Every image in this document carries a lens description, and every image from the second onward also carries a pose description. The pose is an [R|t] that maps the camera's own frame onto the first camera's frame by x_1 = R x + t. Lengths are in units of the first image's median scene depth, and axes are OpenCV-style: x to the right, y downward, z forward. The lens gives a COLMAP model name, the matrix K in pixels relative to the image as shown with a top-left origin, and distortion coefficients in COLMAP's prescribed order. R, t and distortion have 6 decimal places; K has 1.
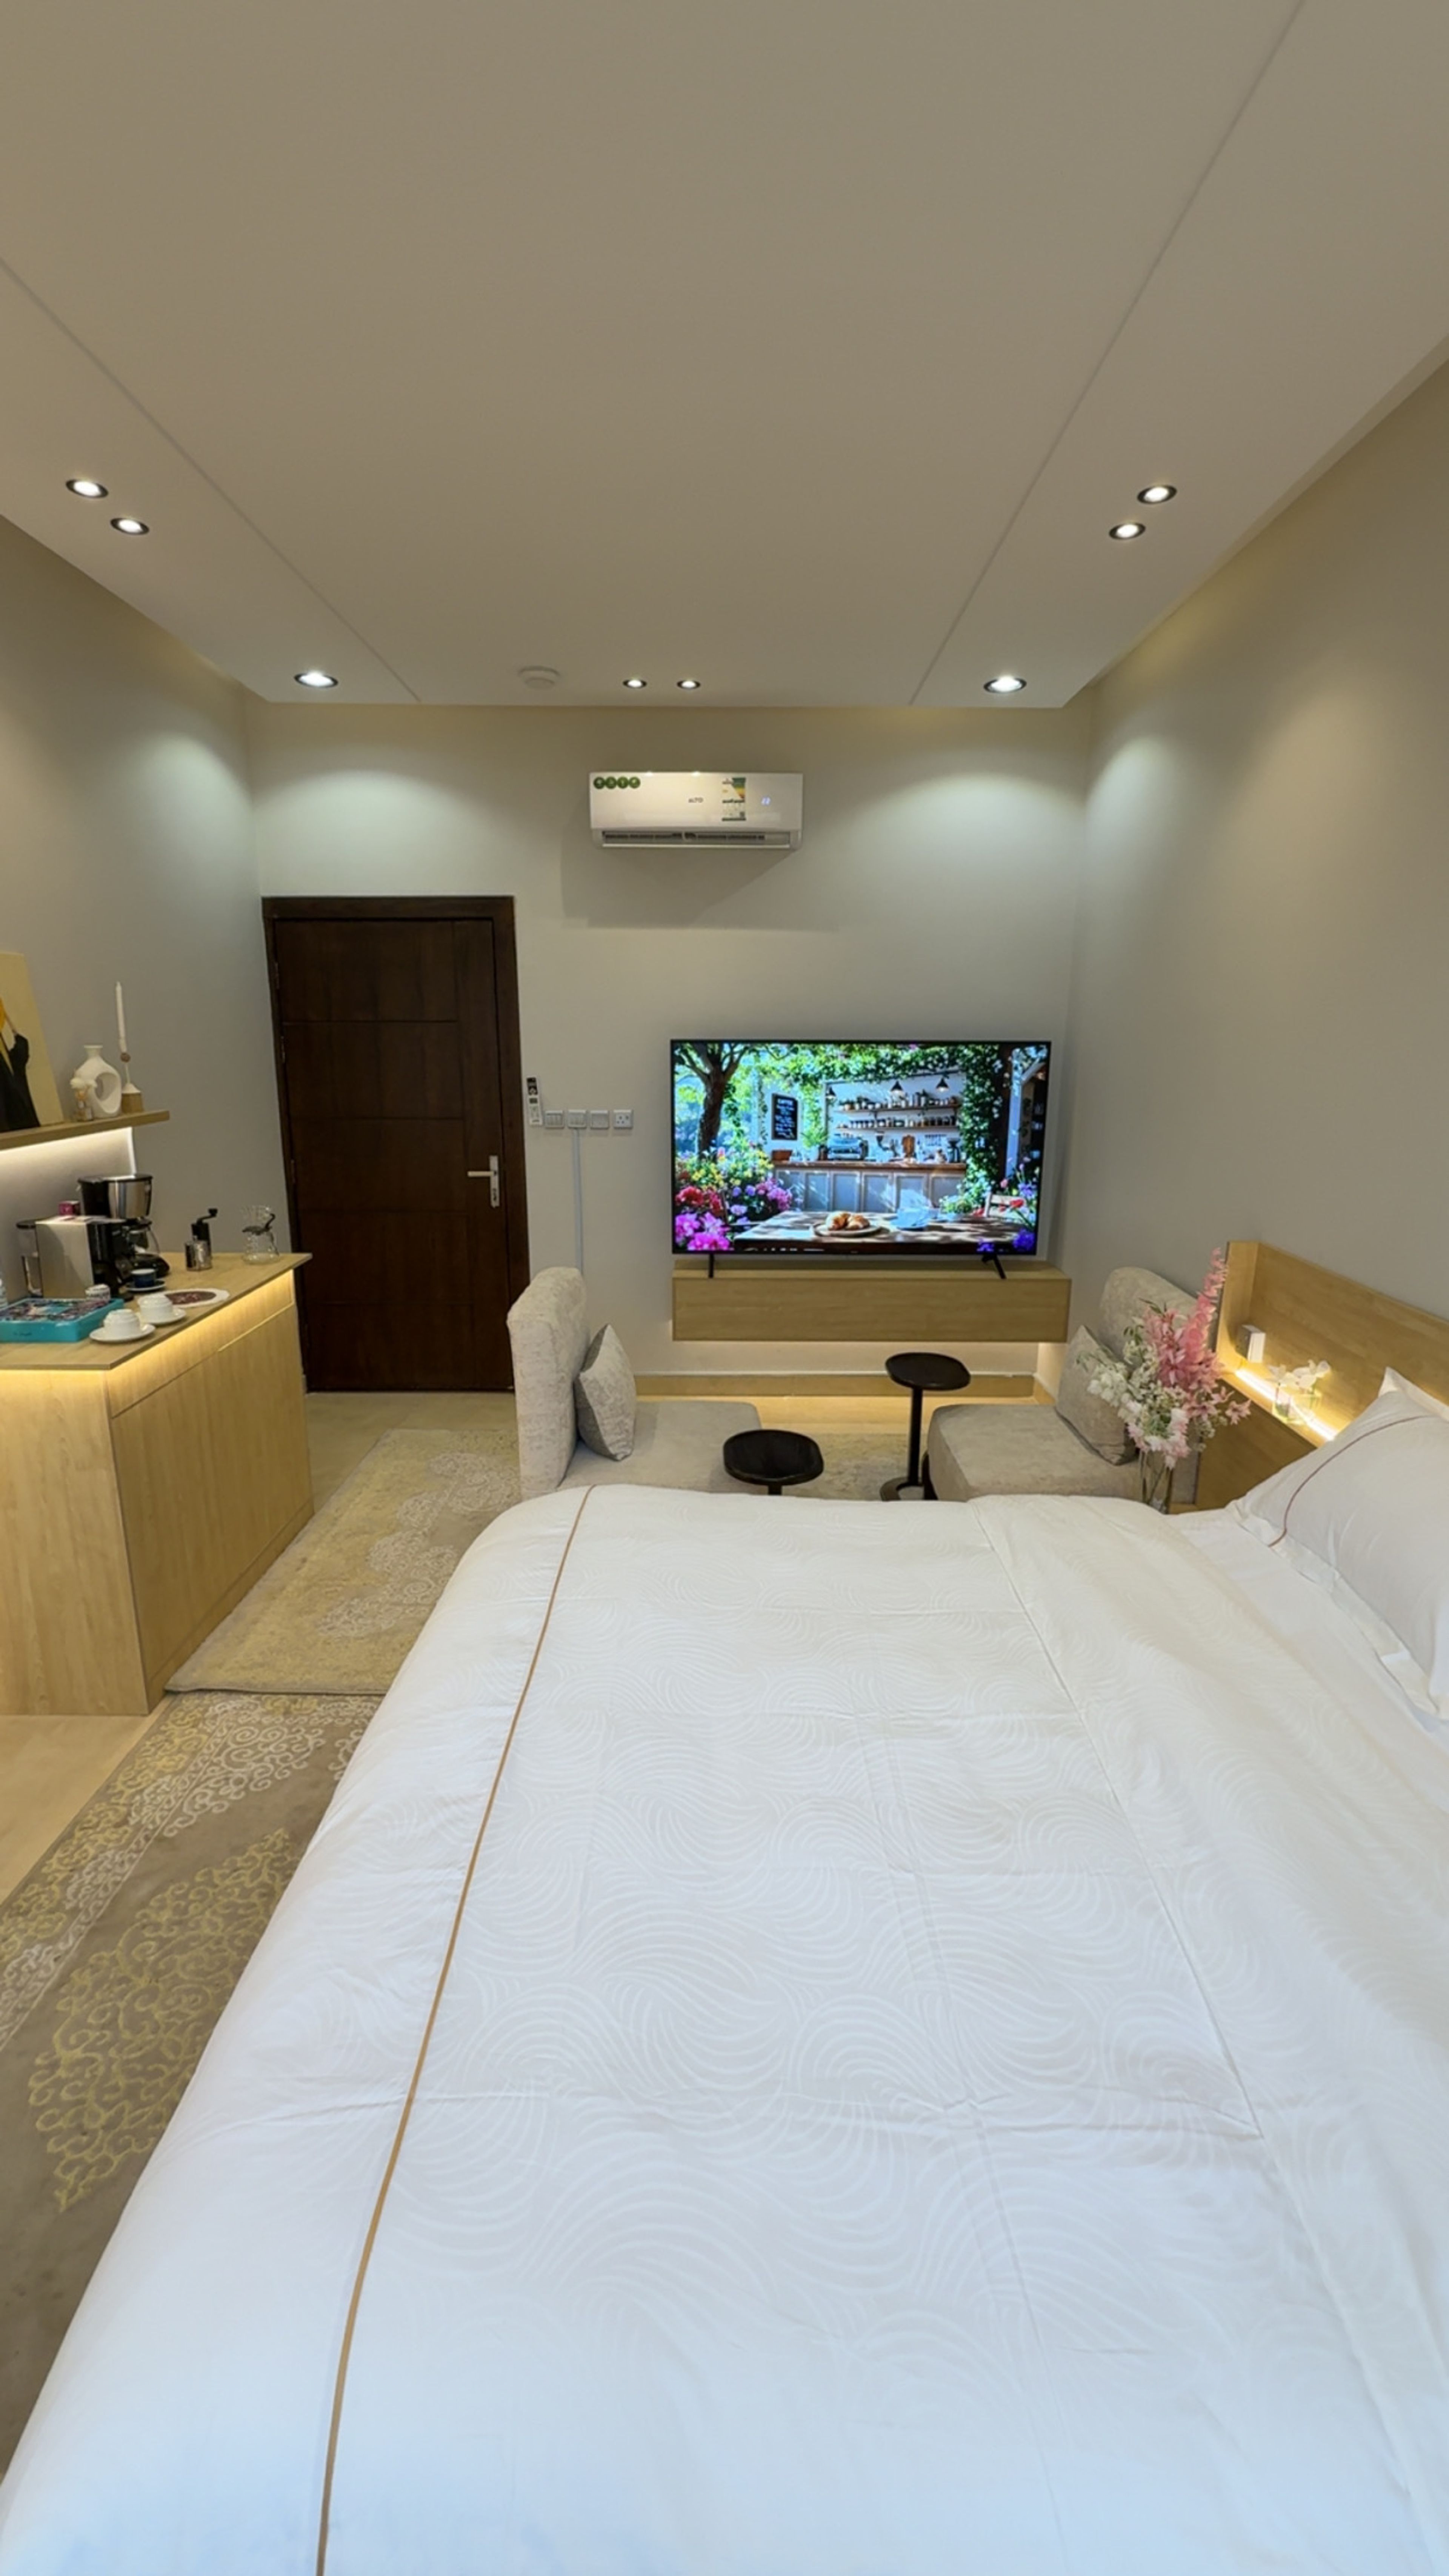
lens RADIAL K [[1070.7, 0, 723.7], [0, 1070.7, 1285.5], [0, 0, 1]] dist [0.001463, 0.001086]
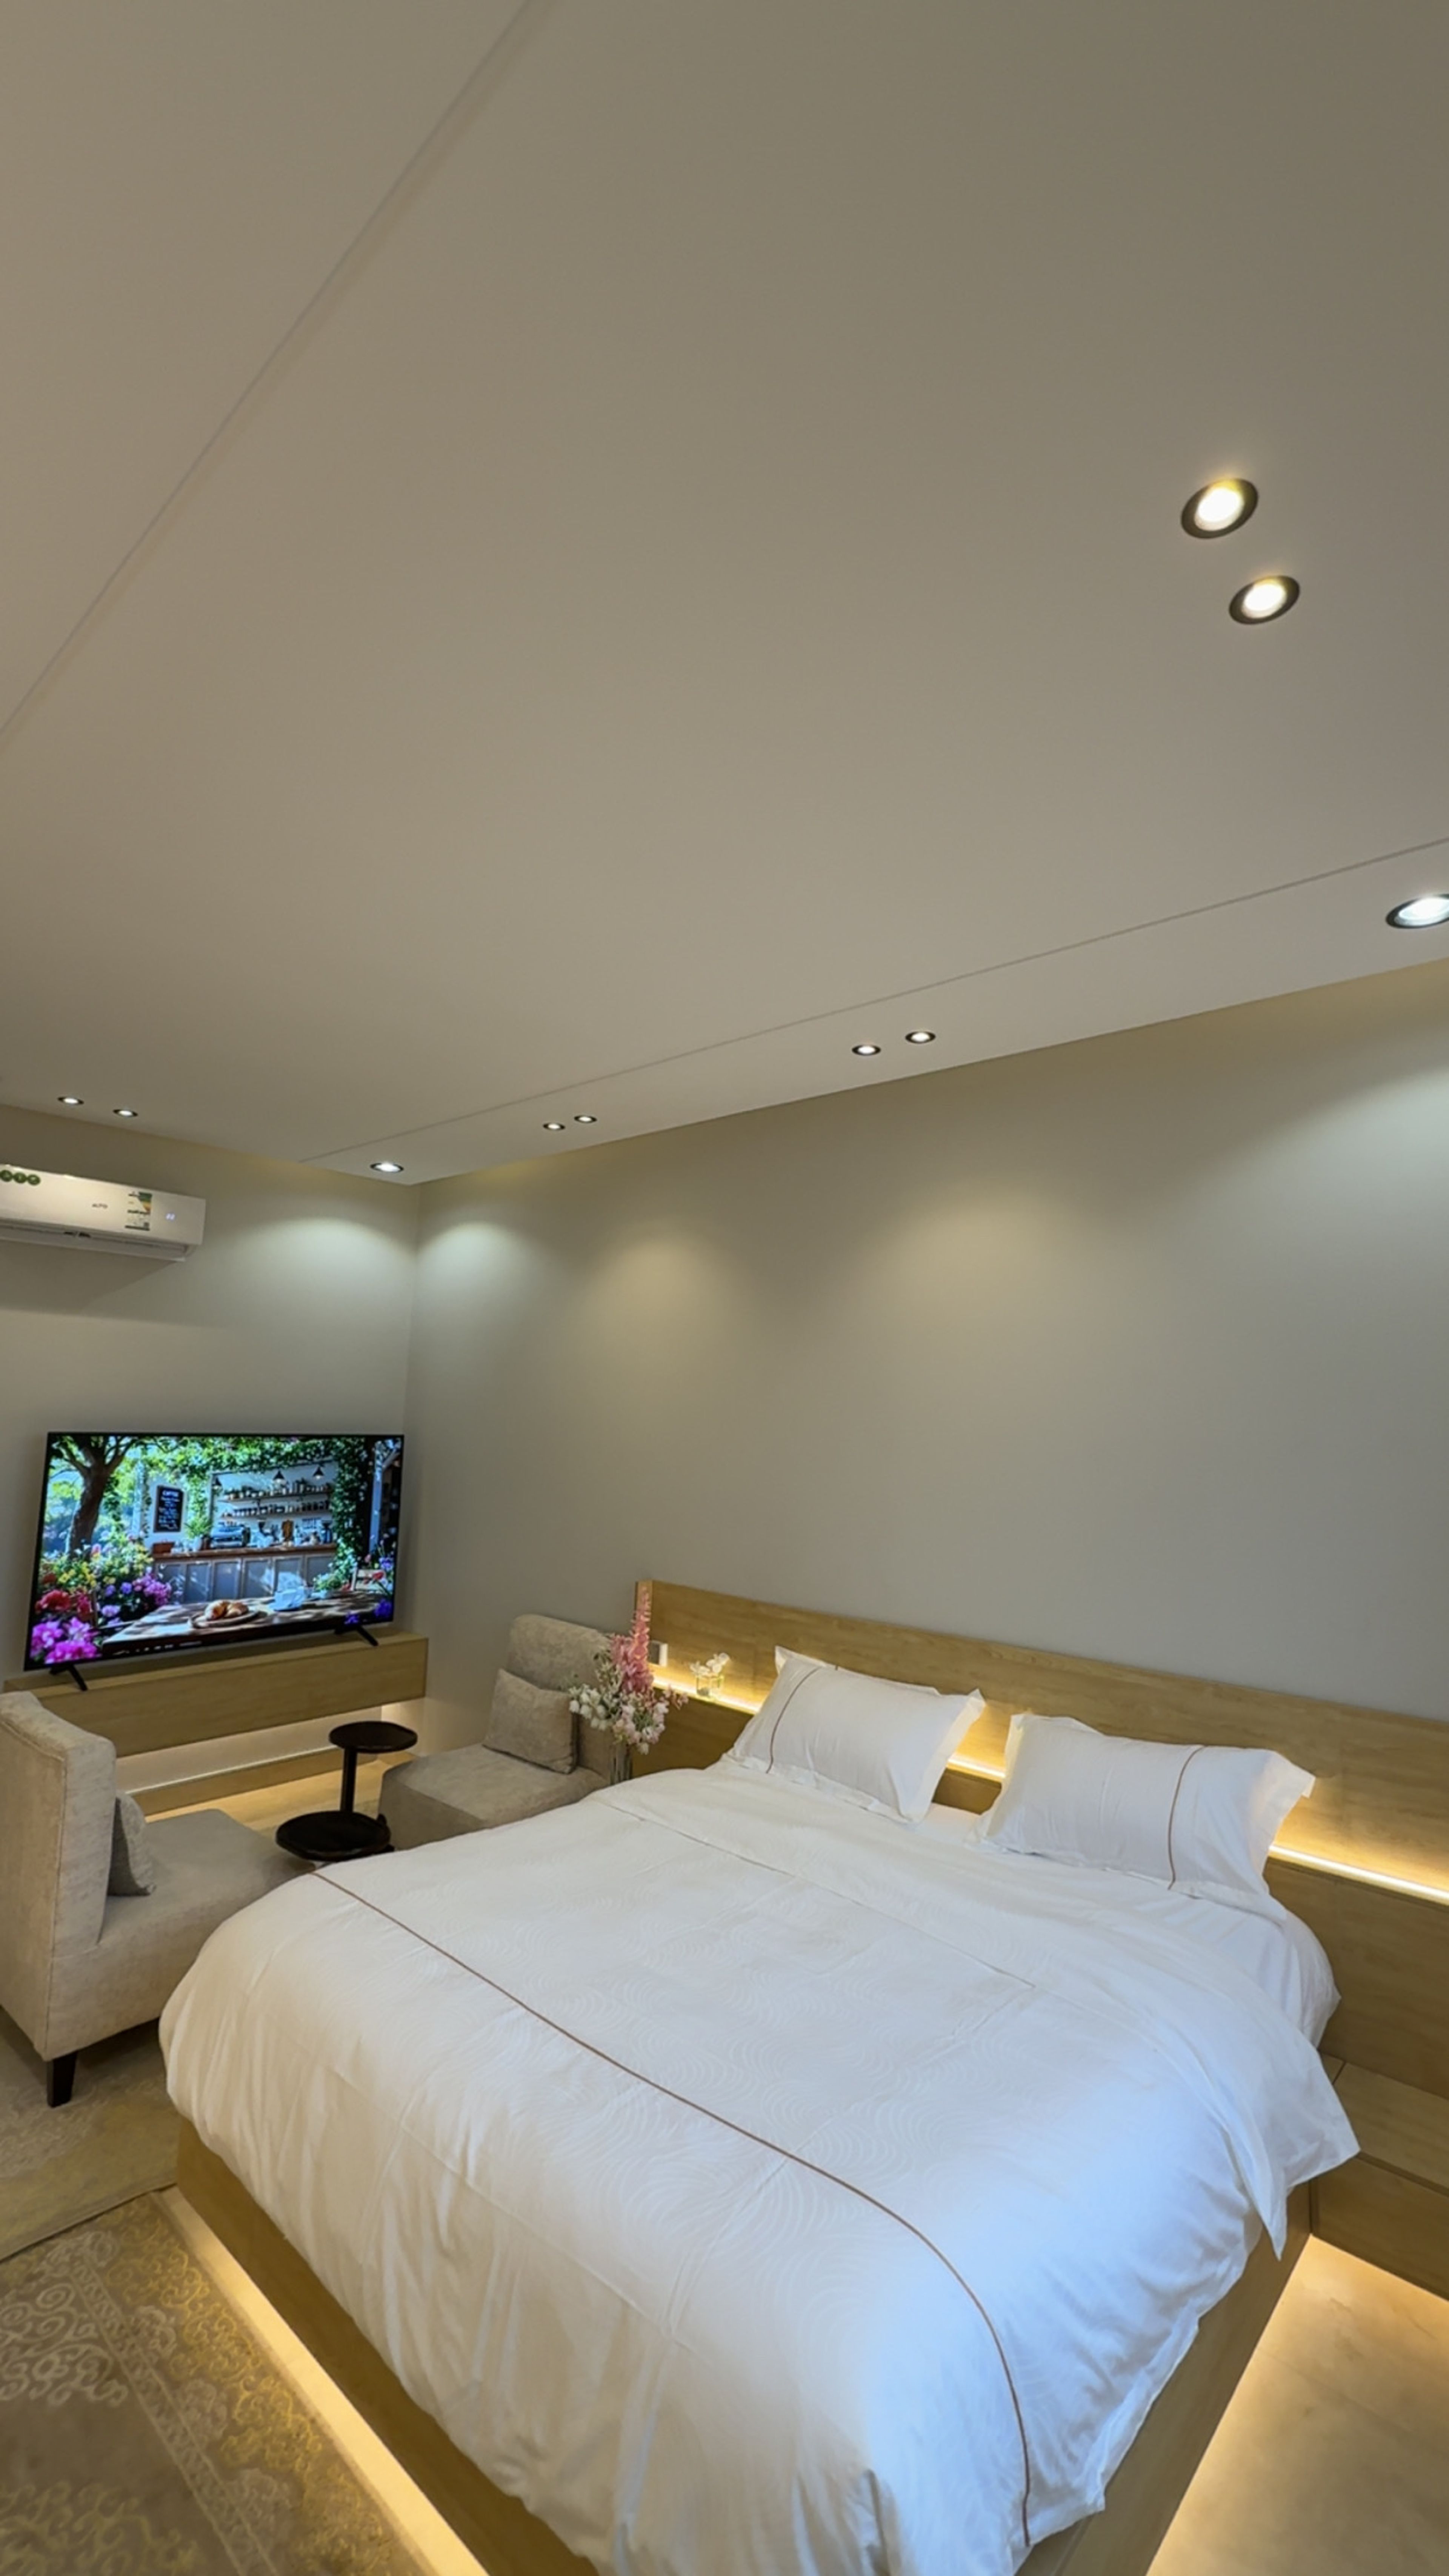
lens RADIAL K [[1070.7, 0, 720.8], [0, 1070.7, 1293.8], [0, 0, 1]] dist [0.001463, 0.001086]
pose [[0.668863, 0.100353, 0.736581, -0.356691], [0.146895, 0.953467, -0.263292, -0.009522], [-0.728728, 0.284306, 0.622997, -0.056927]]
